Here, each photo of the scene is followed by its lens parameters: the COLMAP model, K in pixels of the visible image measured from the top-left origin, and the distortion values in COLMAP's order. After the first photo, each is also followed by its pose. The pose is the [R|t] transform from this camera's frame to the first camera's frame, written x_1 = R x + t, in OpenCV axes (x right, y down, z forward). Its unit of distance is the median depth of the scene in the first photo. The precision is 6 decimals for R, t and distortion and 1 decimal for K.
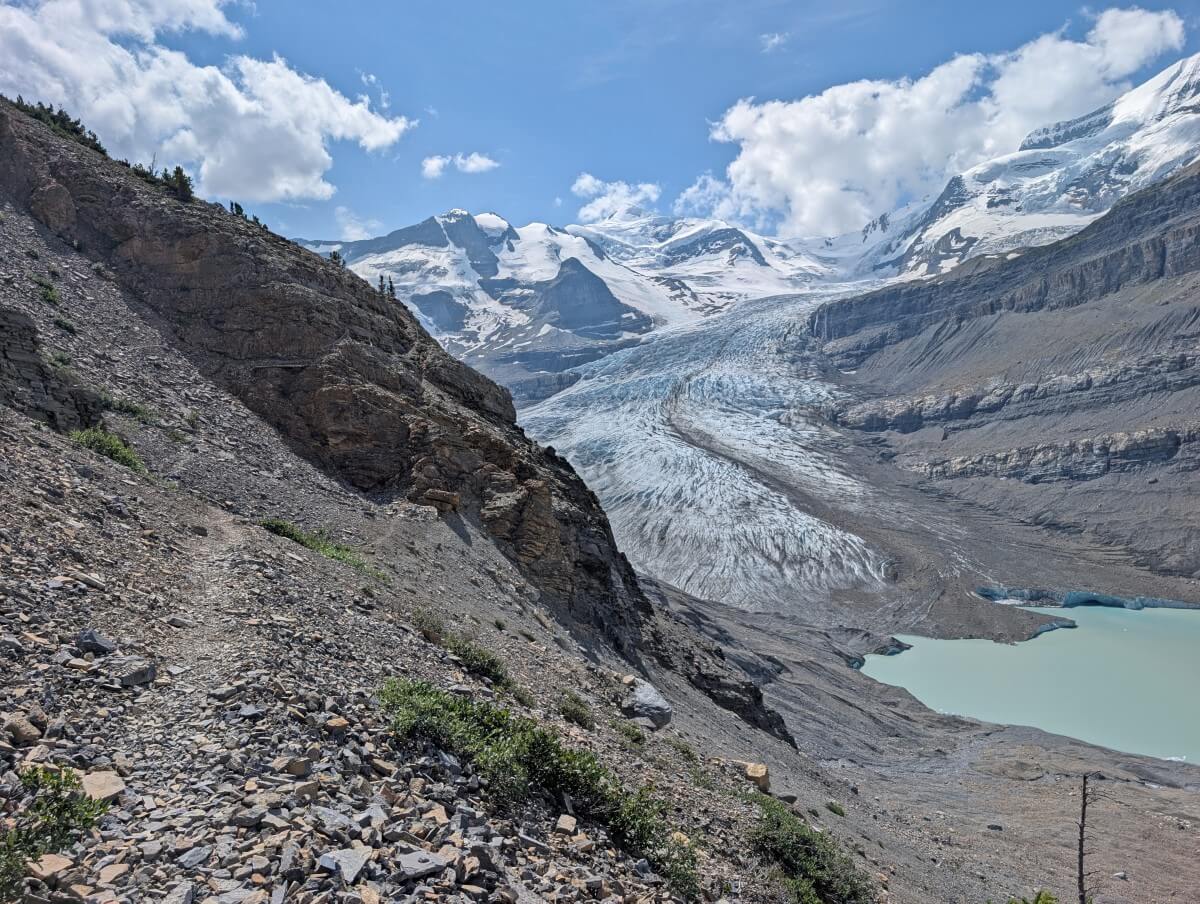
lens RADIAL K [[812.7, 0, 597.8], [0, 812.7, 426.3], [0, 0, 1]] dist [0.053786, -0.071165]
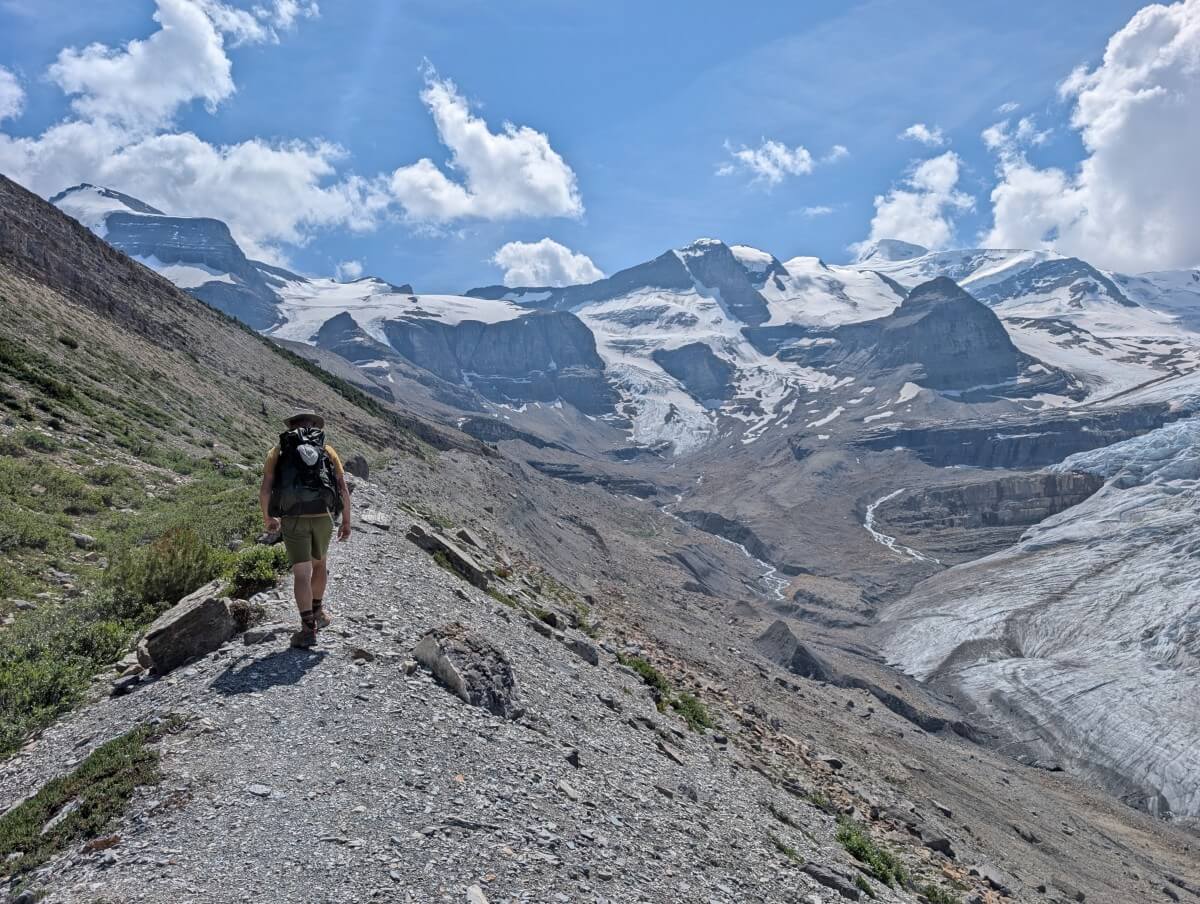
lens RADIAL K [[847.5, 0, 569.3], [0, 847.5, 452.8], [0, 0, 1]] dist [0.002115, -0.000702]
pose [[0.973297, 0.007305, -0.229435, -0.129012], [-0.021727, 0.997938, -0.060395, -0.024323], [0.228521, 0.063767, 0.971448, 0.264766]]
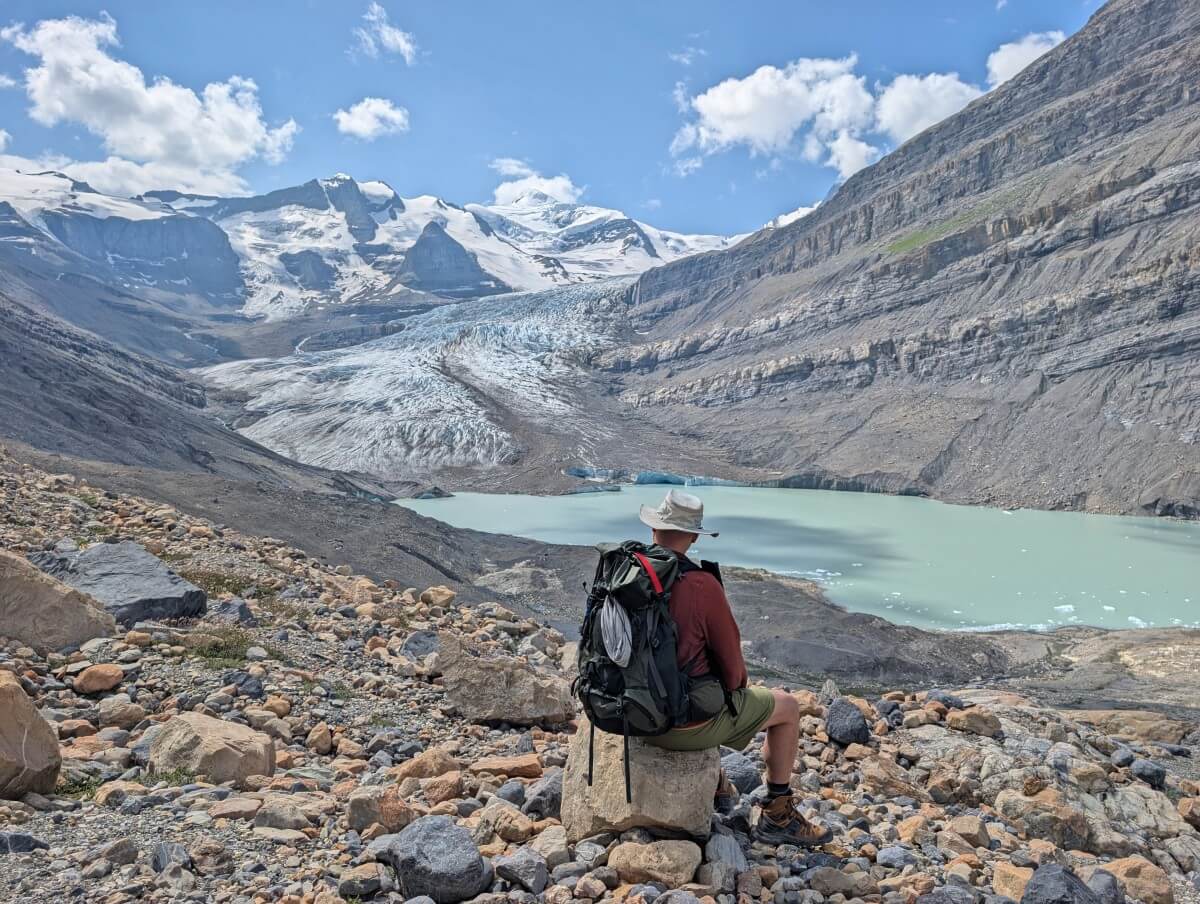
lens RADIAL K [[812.7, 0, 597.8], [0, 812.7, 426.3], [0, 0, 1]] dist [0.053786, -0.071165]
pose [[0.995632, 0.054612, 0.075724, 0.091226], [-0.054505, 0.998507, -0.003479, 0.031427], [-0.075801, -0.000664, 0.997123, -0.020068]]
